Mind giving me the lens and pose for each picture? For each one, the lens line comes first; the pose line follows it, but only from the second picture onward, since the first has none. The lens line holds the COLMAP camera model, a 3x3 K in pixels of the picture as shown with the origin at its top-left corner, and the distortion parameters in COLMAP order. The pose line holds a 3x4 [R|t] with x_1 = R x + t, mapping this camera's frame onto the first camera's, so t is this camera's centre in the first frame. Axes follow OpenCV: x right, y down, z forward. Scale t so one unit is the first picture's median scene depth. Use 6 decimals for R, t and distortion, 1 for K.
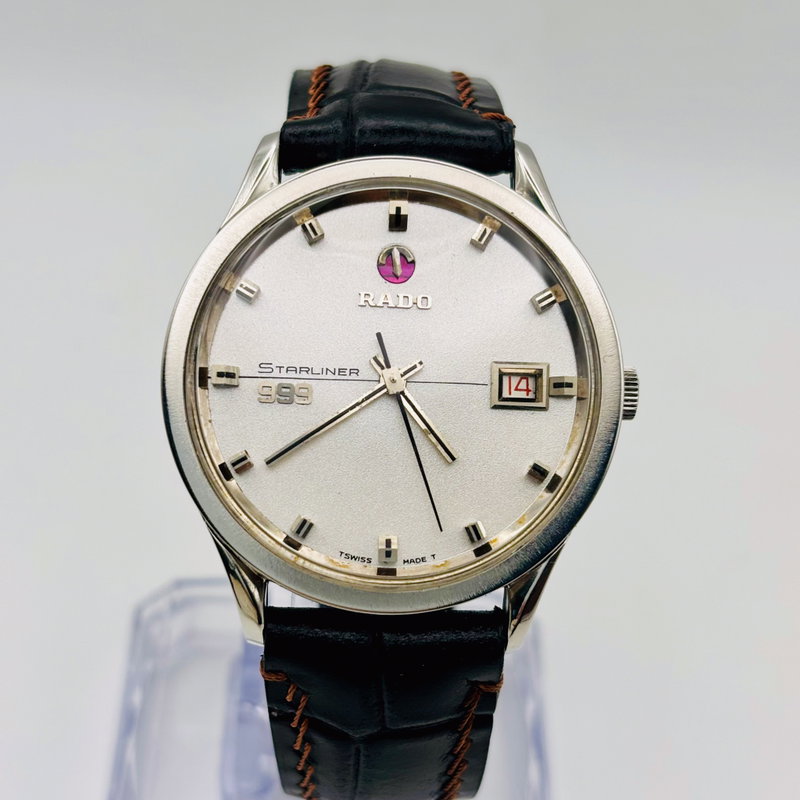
lens RADIAL K [[1702.8, 0, 400.0], [0, 1702.8, 400.0], [0, 0, 1]] dist [0.365987, -2.122727]
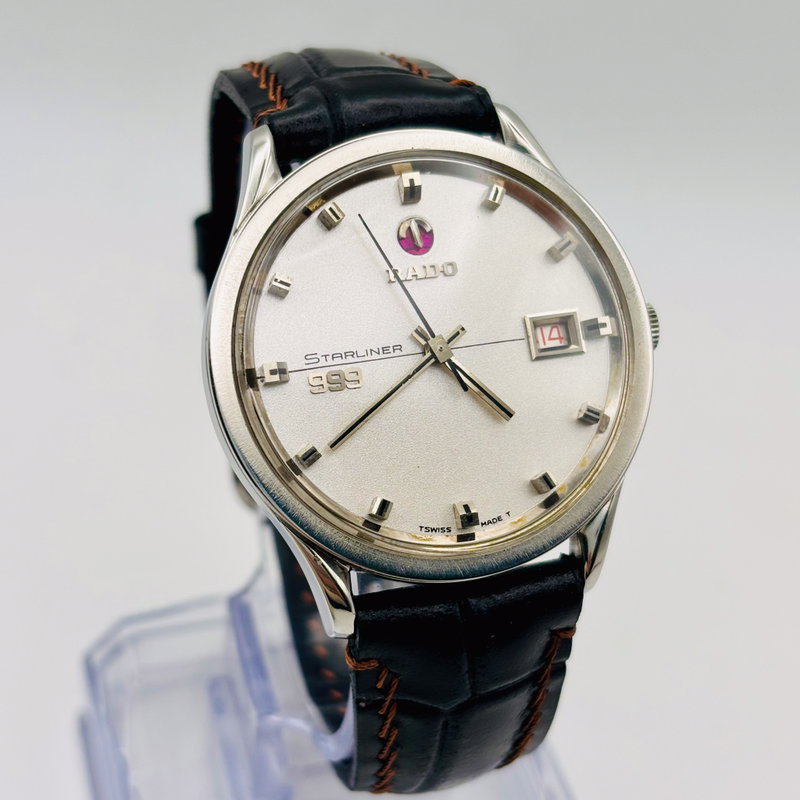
lens RADIAL K [[1702.8, 0, 400.0], [0, 1702.8, 400.0], [0, 0, 1]] dist [0.365987, -2.122727]
pose [[0.959631, -0.172908, 0.221838, -0.251666], [0.176479, 0.984297, 0.003775, 0.009963], [-0.219007, 0.035527, 0.975076, 0.024197]]
